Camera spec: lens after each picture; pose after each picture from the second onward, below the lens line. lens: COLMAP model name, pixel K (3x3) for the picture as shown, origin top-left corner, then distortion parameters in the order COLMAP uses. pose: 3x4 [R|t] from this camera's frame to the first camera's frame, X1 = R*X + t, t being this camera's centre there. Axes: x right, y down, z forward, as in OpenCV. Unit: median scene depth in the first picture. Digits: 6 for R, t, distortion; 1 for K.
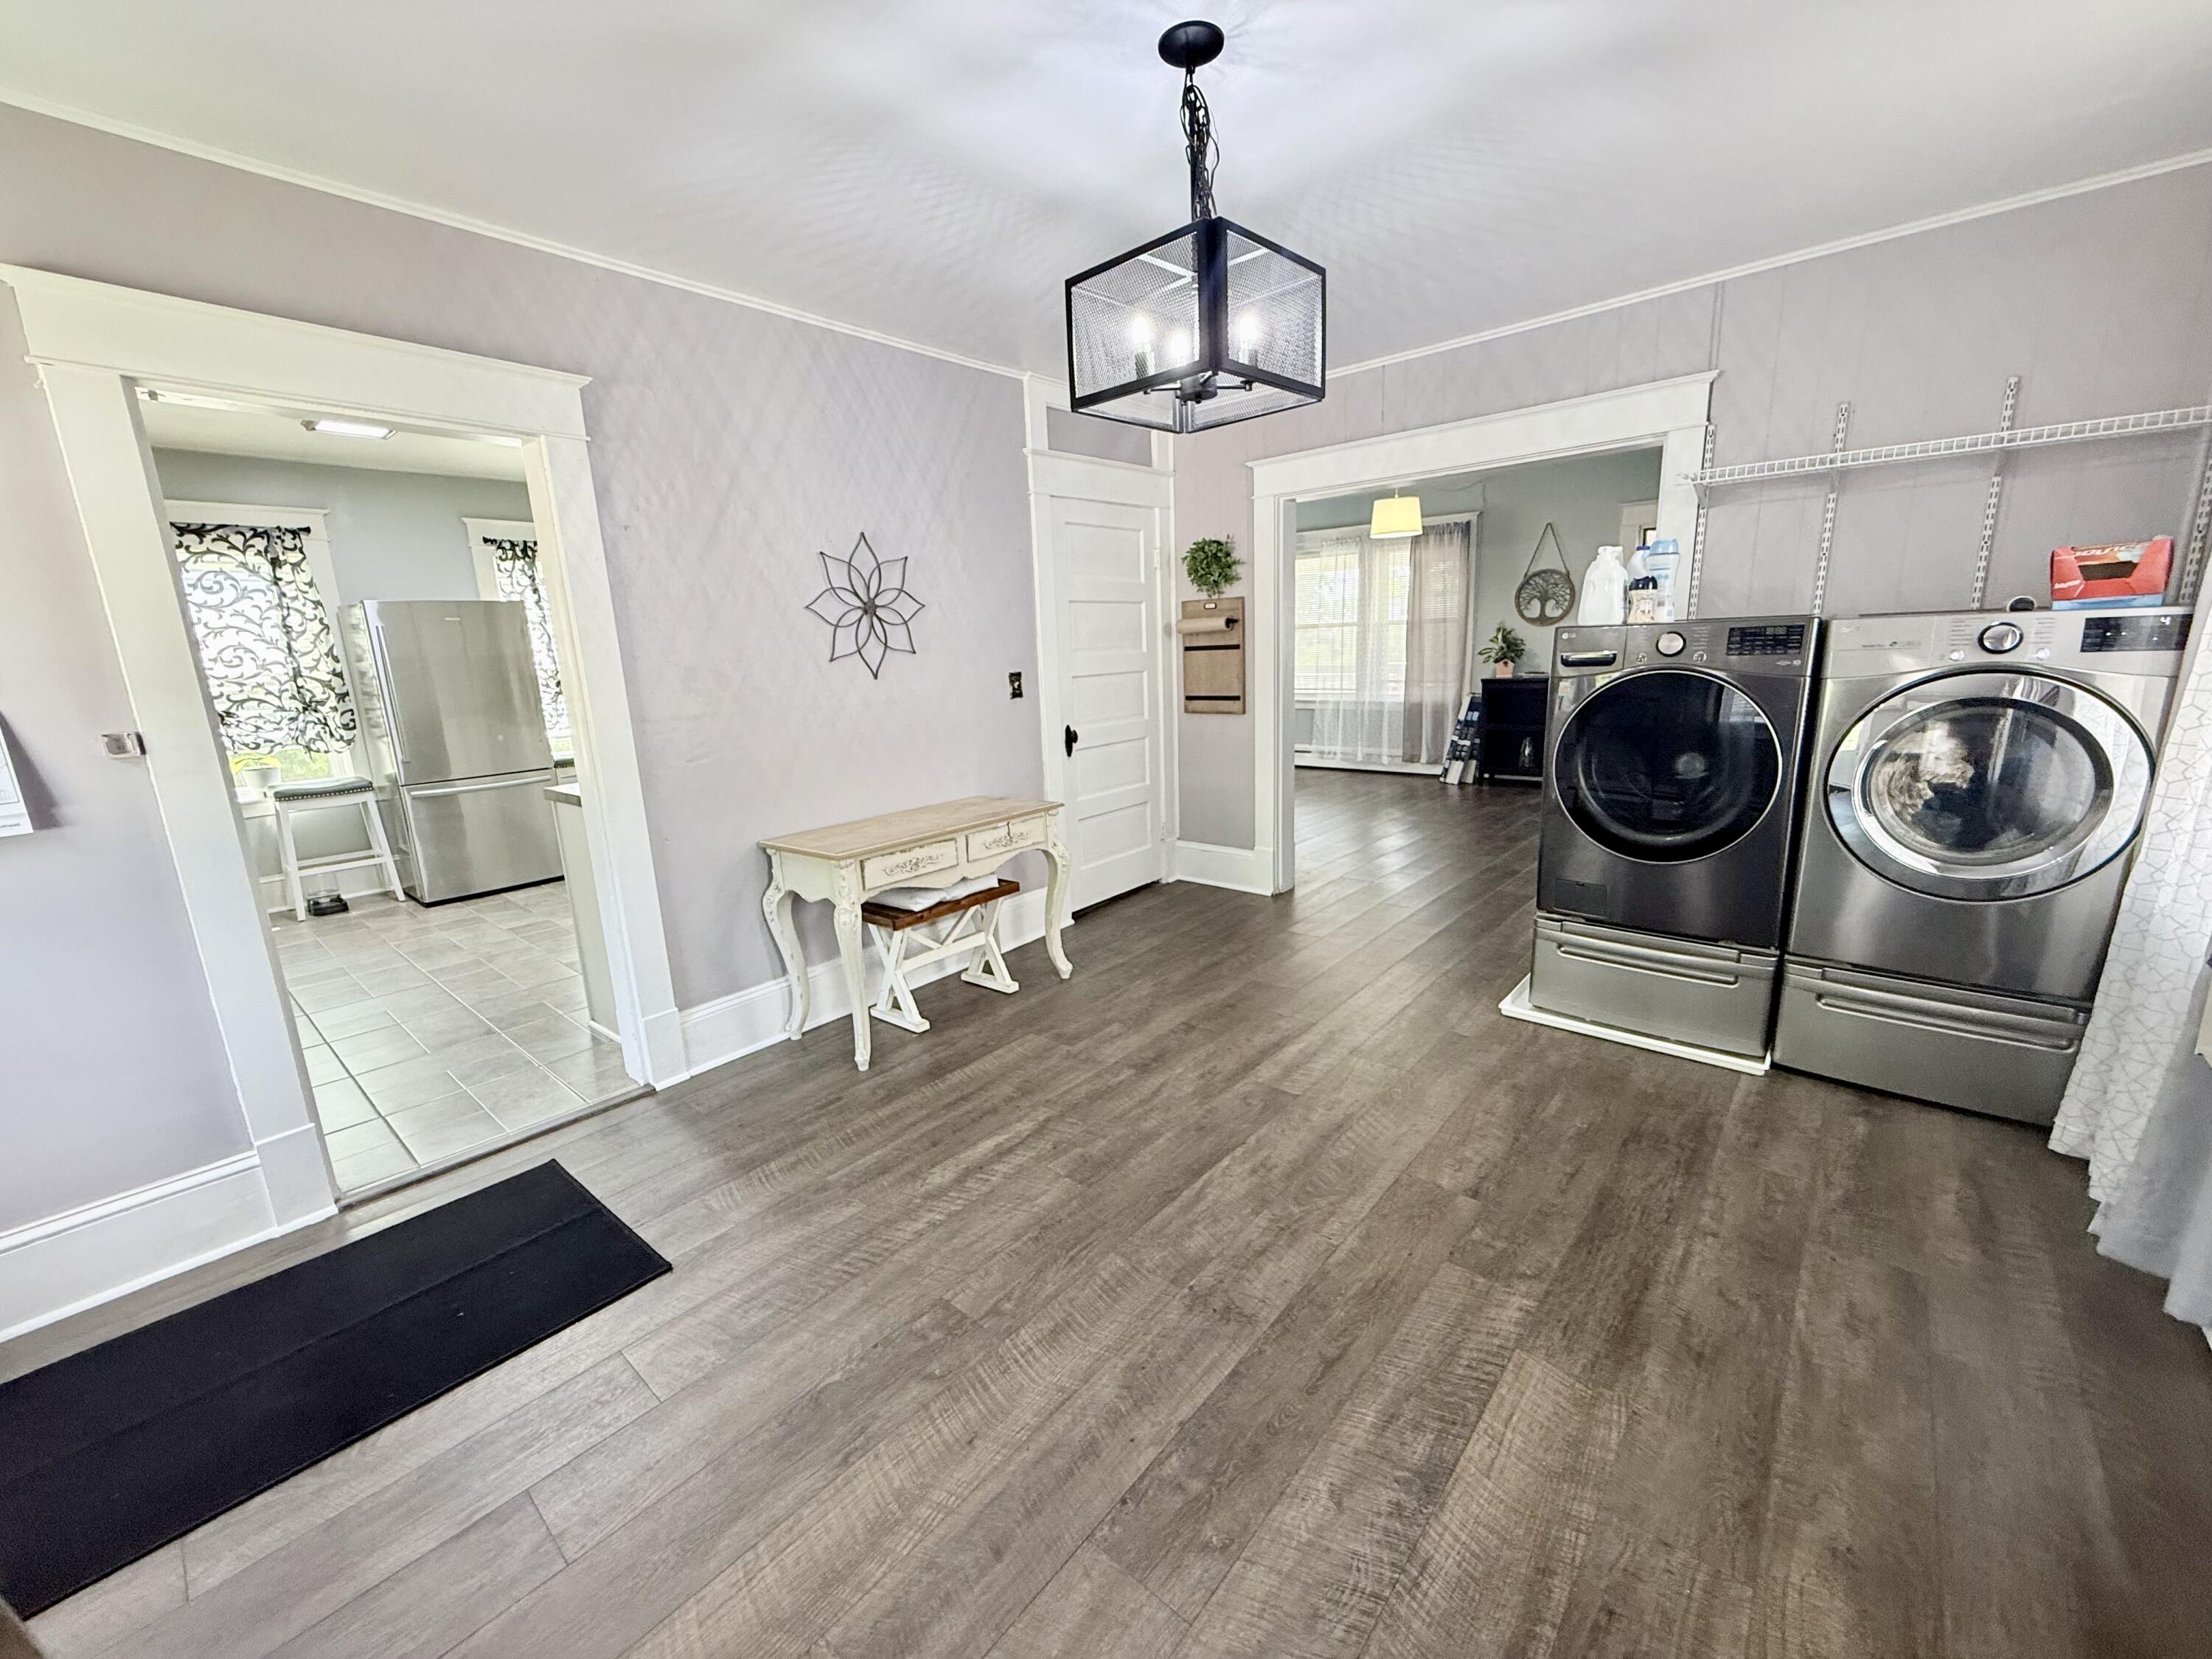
lens RADIAL K [[880.2, 0, 1108.9], [0, 880.2, 832.6], [0, 0, 1]] dist [-0.002033, 0.000563]
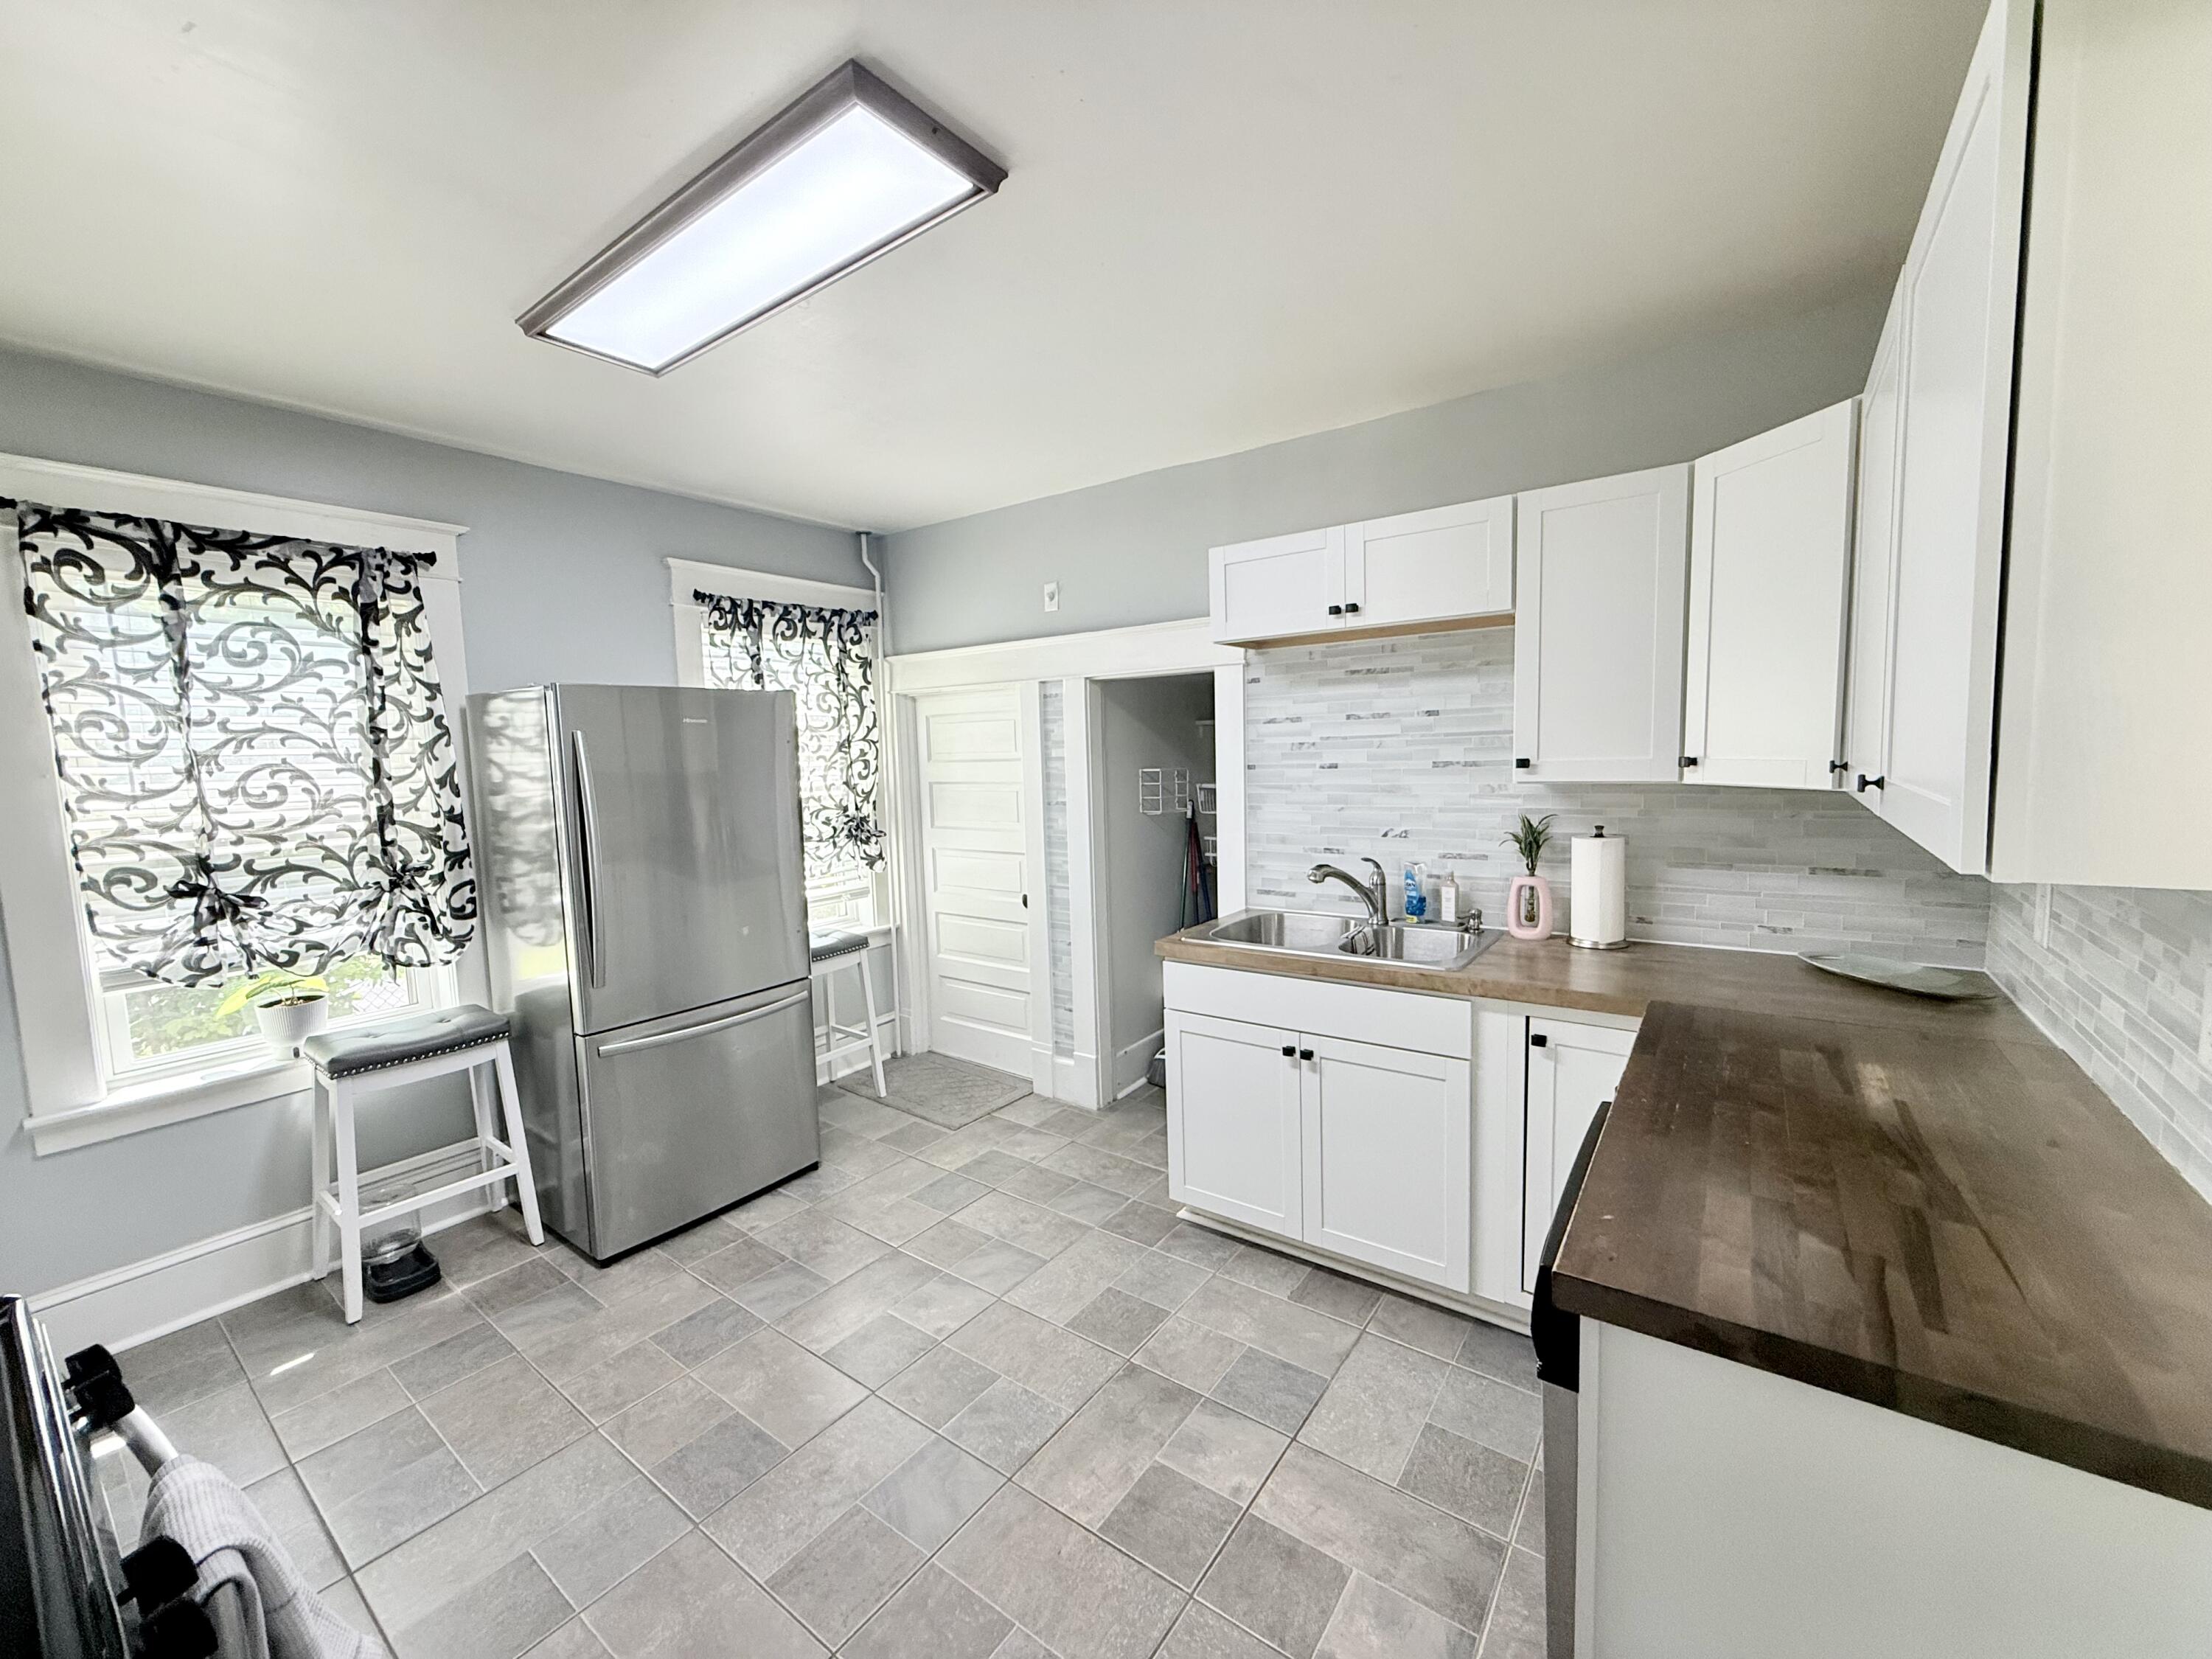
lens RADIAL K [[880.2, 0, 1105.4], [0, 880.2, 835.0], [0, 0, 1]] dist [-0.002033, 0.000563]
pose [[0.996877, 0.002645, 0.078929, -0.538839], [0.006941, 0.992637, -0.120930, -0.104530], [-0.078667, 0.121100, 0.989518, 0.448548]]
